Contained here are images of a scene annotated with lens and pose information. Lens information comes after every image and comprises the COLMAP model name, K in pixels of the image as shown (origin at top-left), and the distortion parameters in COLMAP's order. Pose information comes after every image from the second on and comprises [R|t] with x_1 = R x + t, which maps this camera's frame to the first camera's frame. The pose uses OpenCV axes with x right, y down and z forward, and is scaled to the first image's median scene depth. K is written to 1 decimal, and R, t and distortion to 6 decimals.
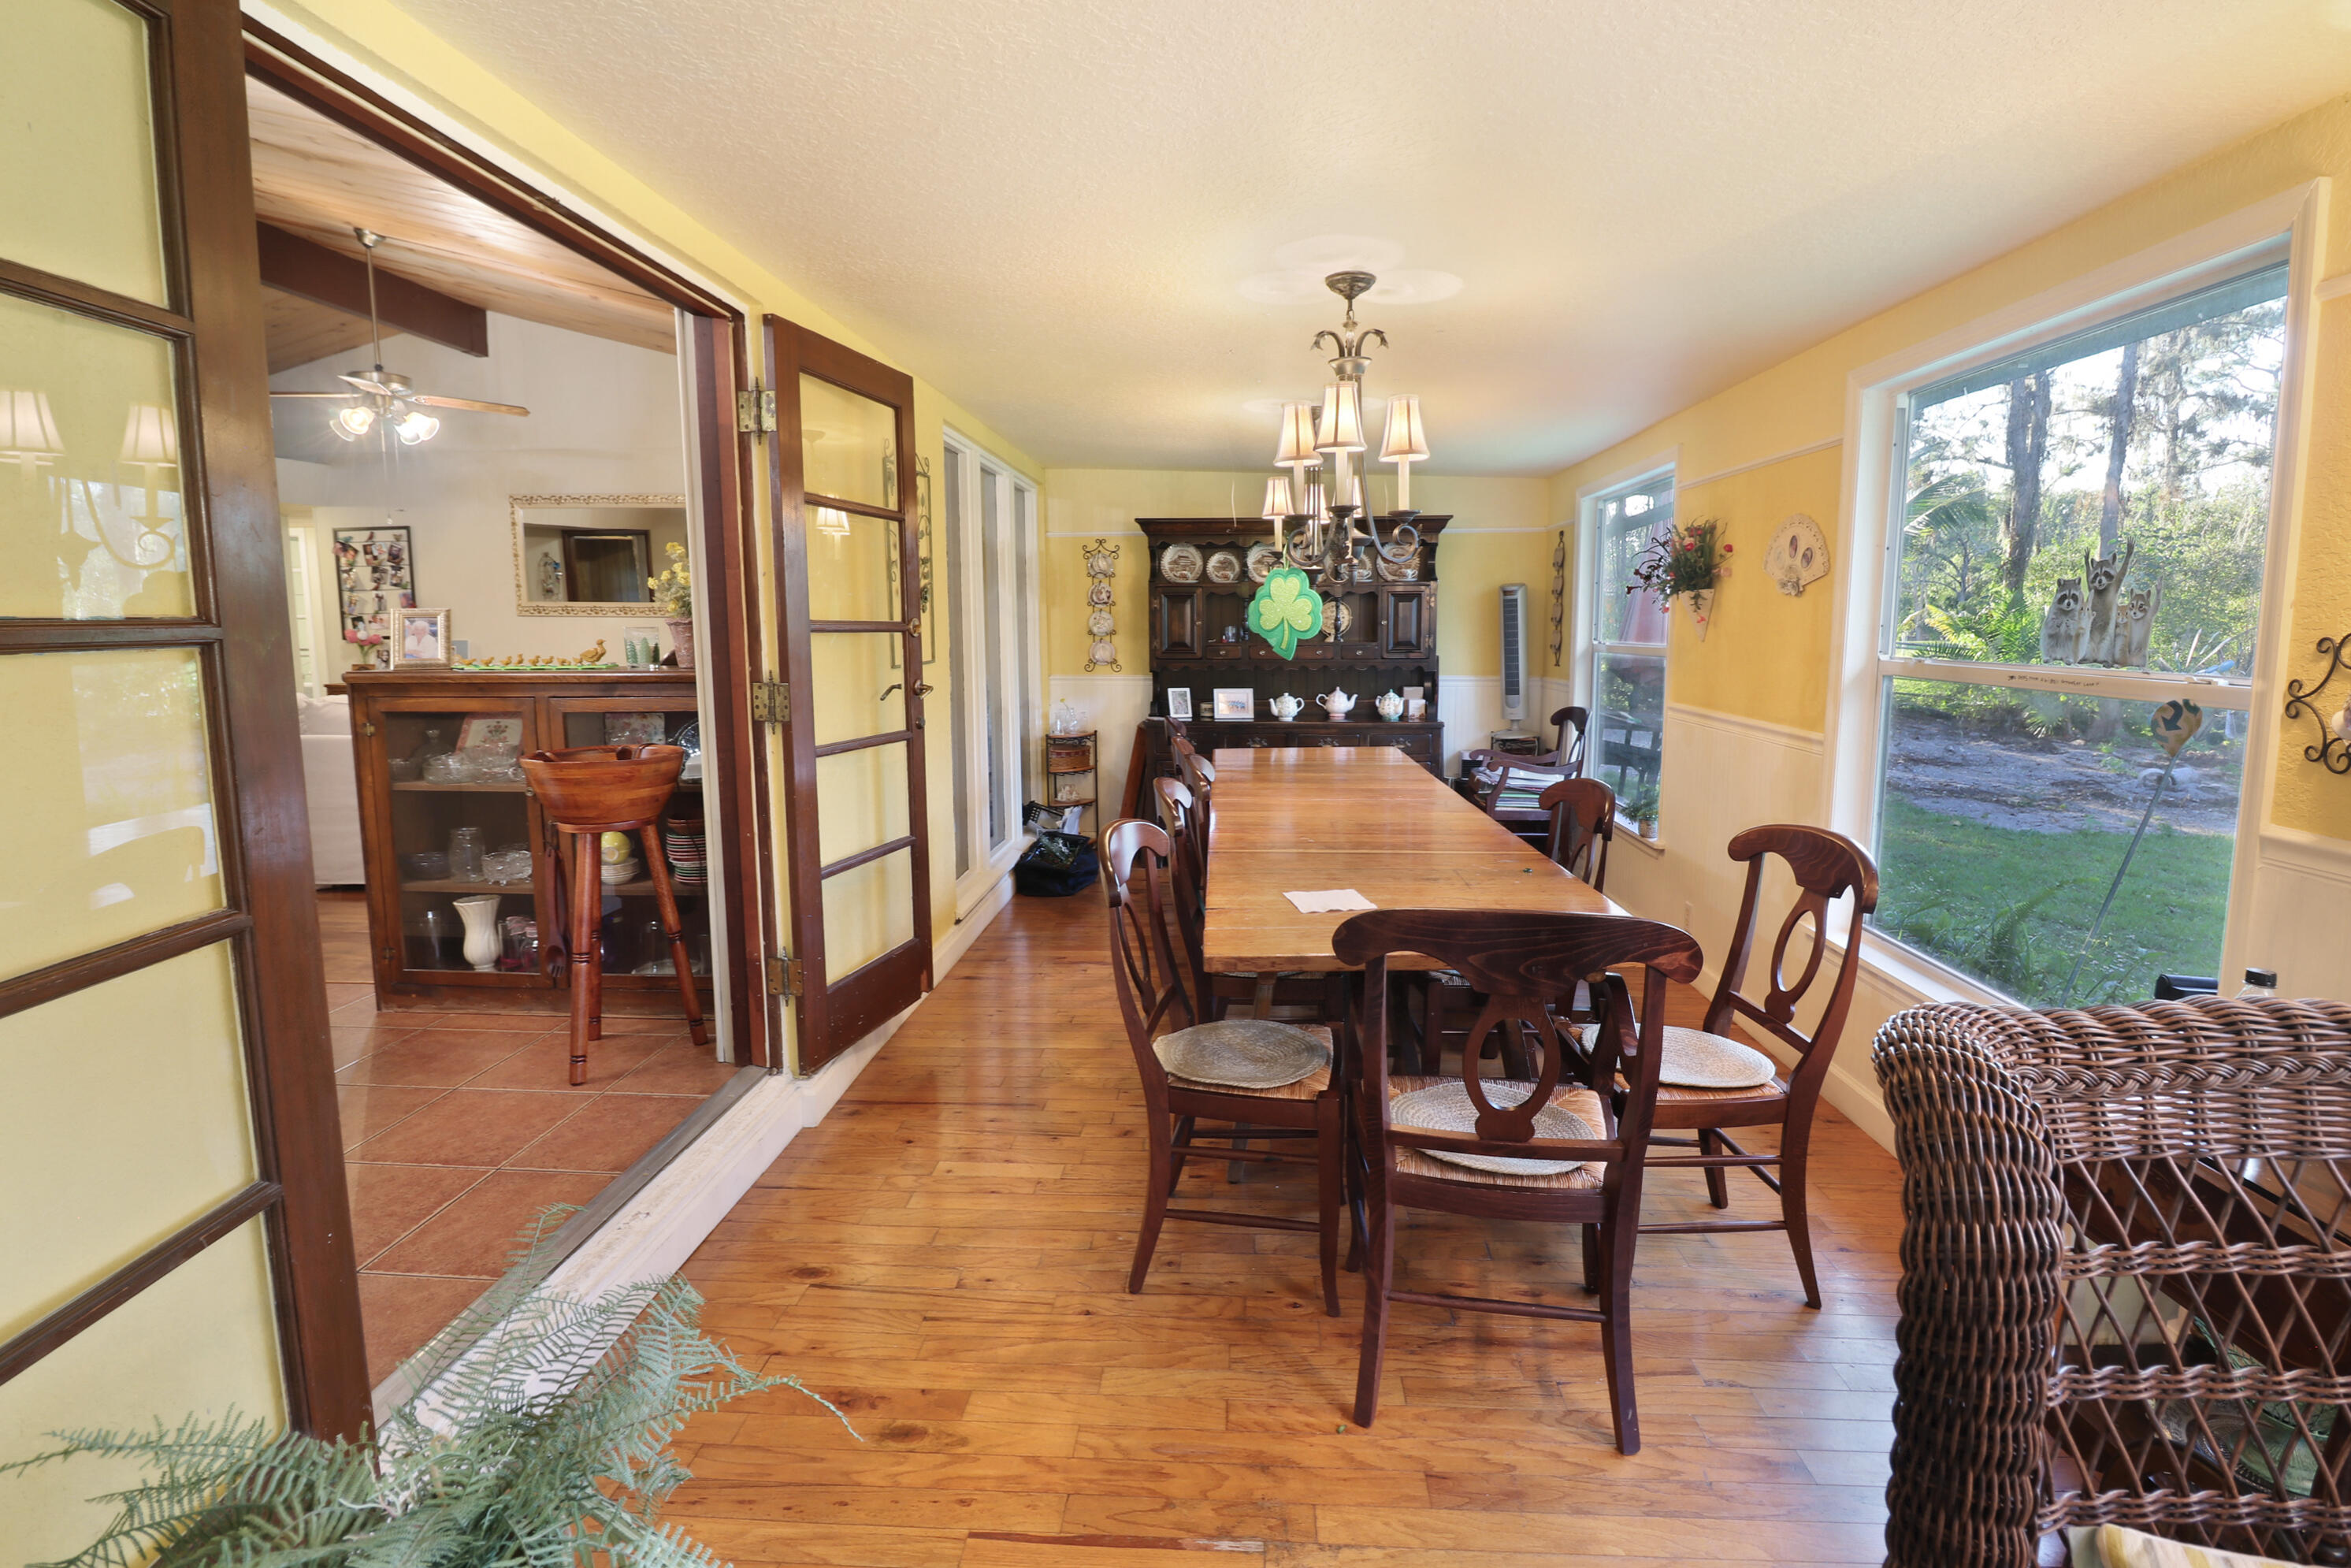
lens RADIAL K [[1106.2, 0, 1195.1], [0, 1106.2, 756.8], [0, 0, 1]] dist [-0.015490, -0.001022]
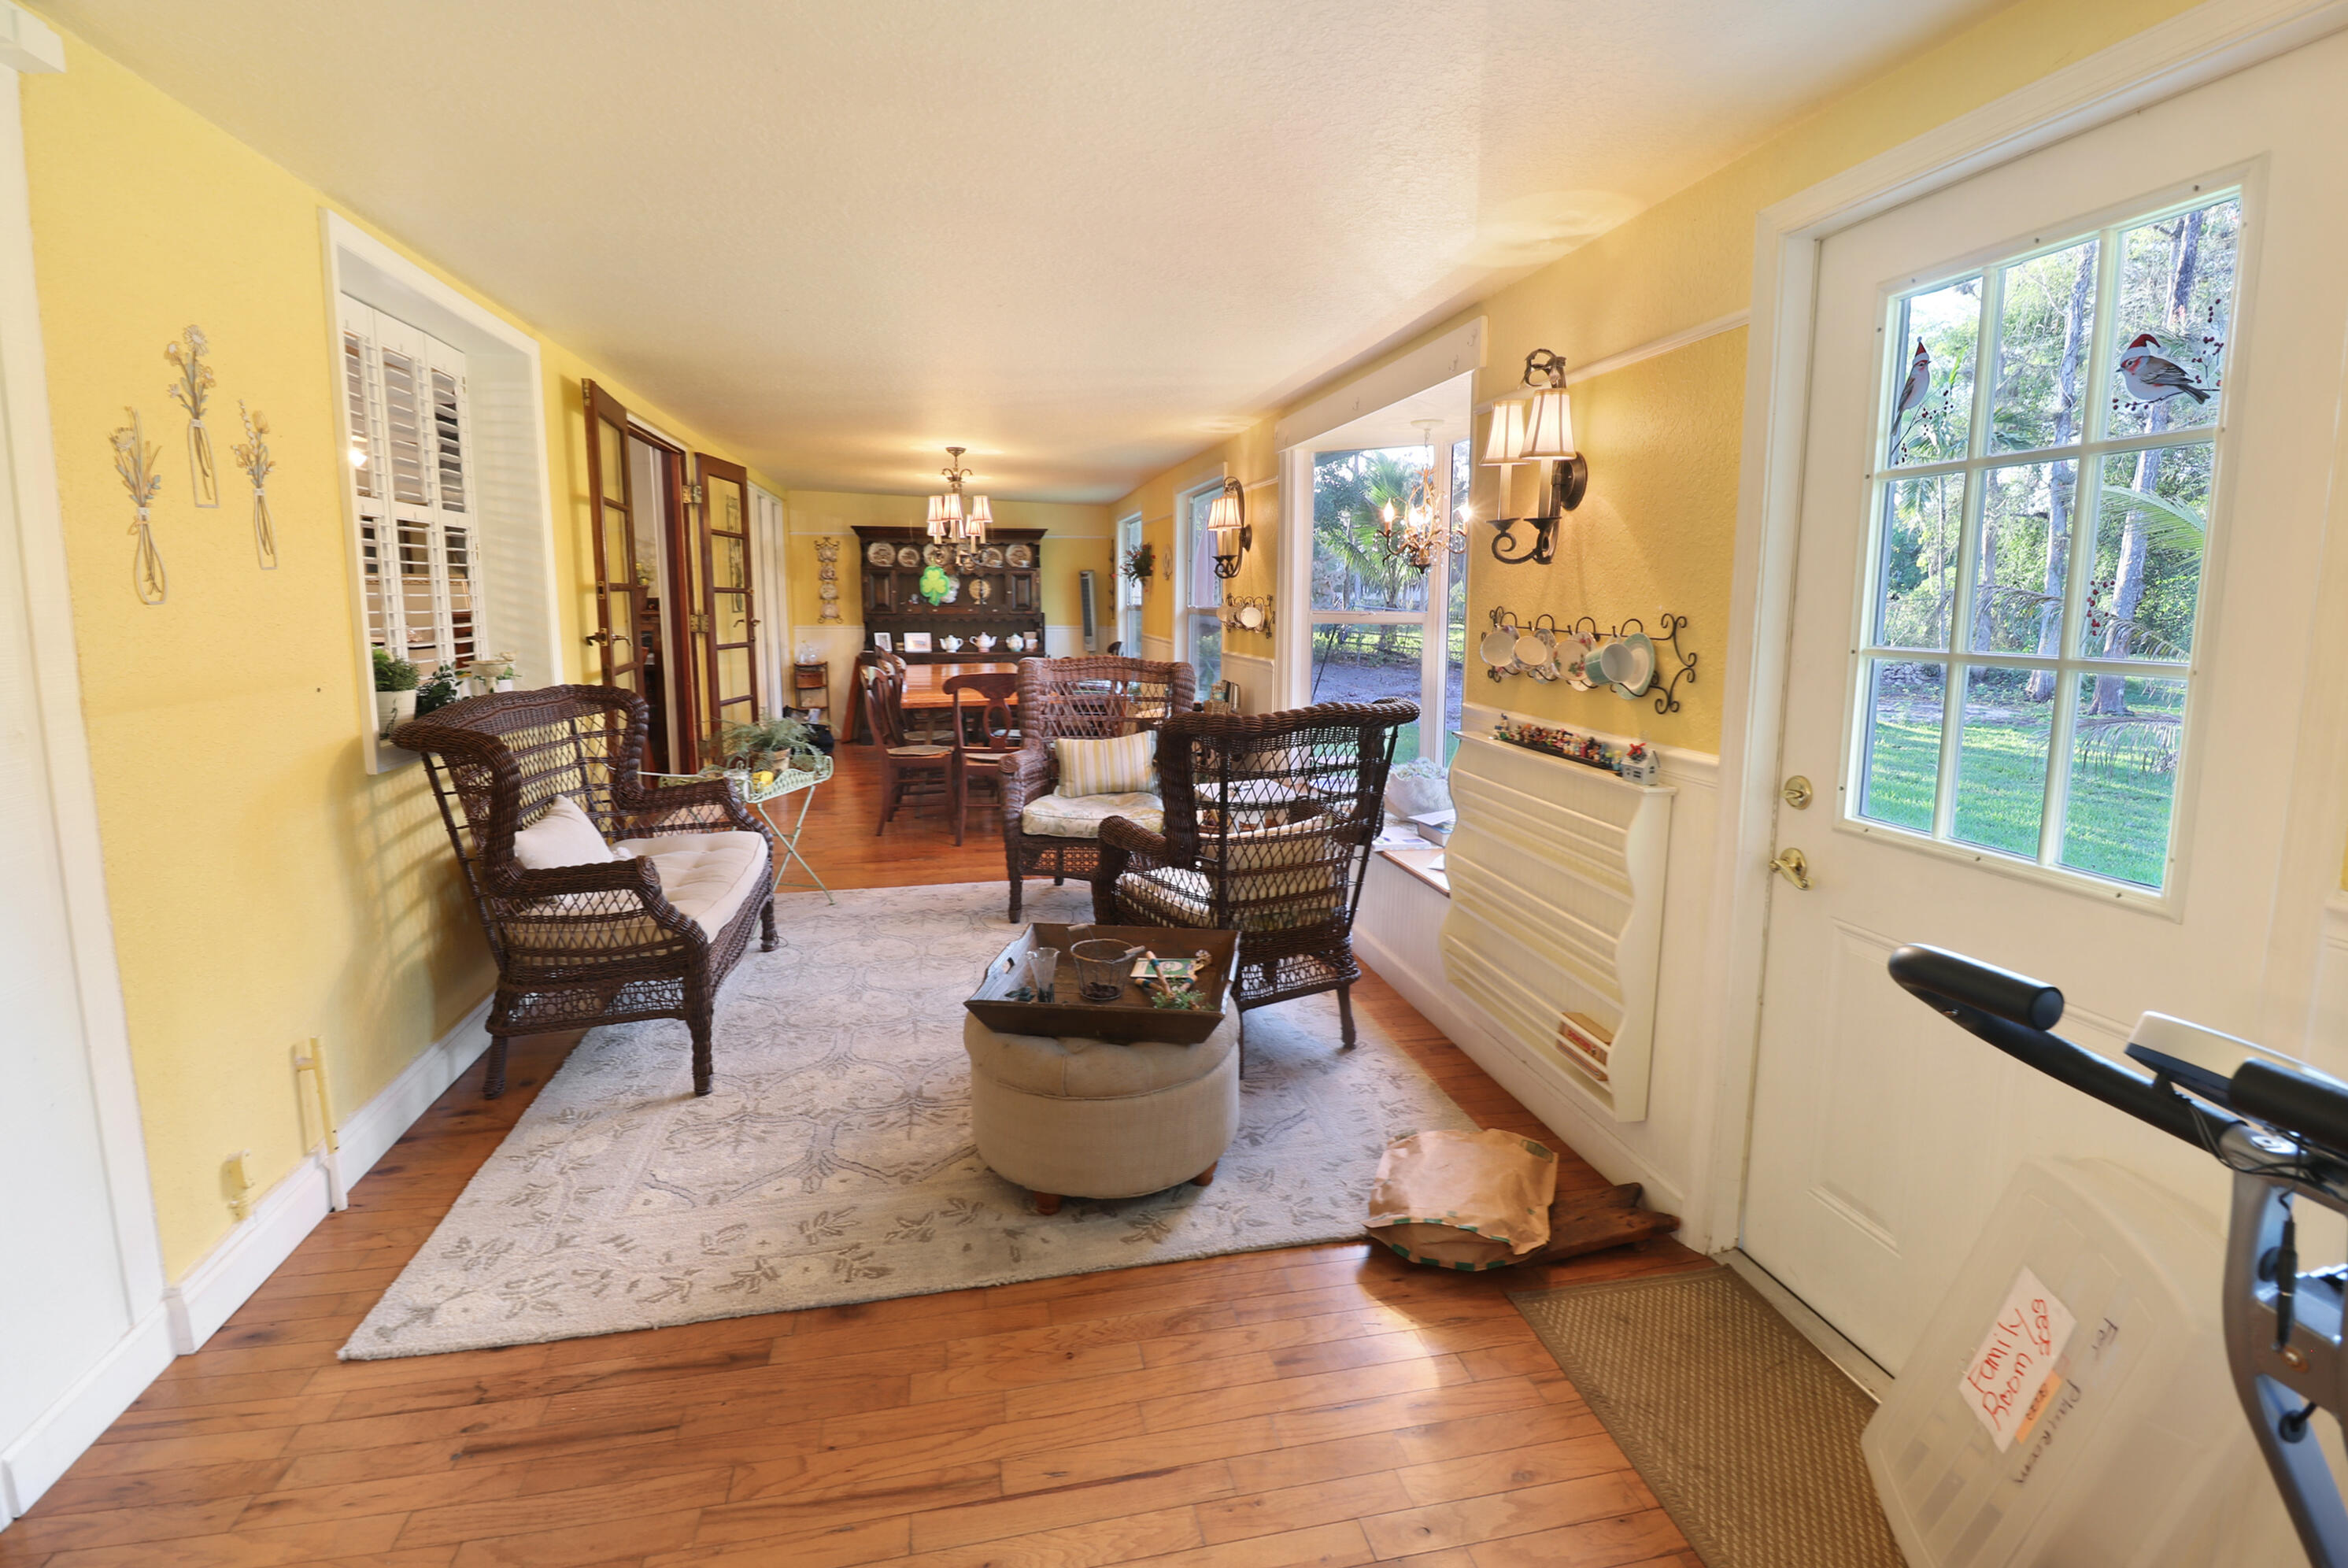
lens RADIAL K [[1104.7, 0, 1193.5], [0, 1104.7, 756.9], [0, 0, 1]] dist [-0.015490, -0.001022]
pose [[0.963849, -0.031038, 0.264634, -0.008499], [0.024840, 0.999334, 0.026736, 0.086885], [-0.265288, -0.019196, 0.963978, -0.667221]]
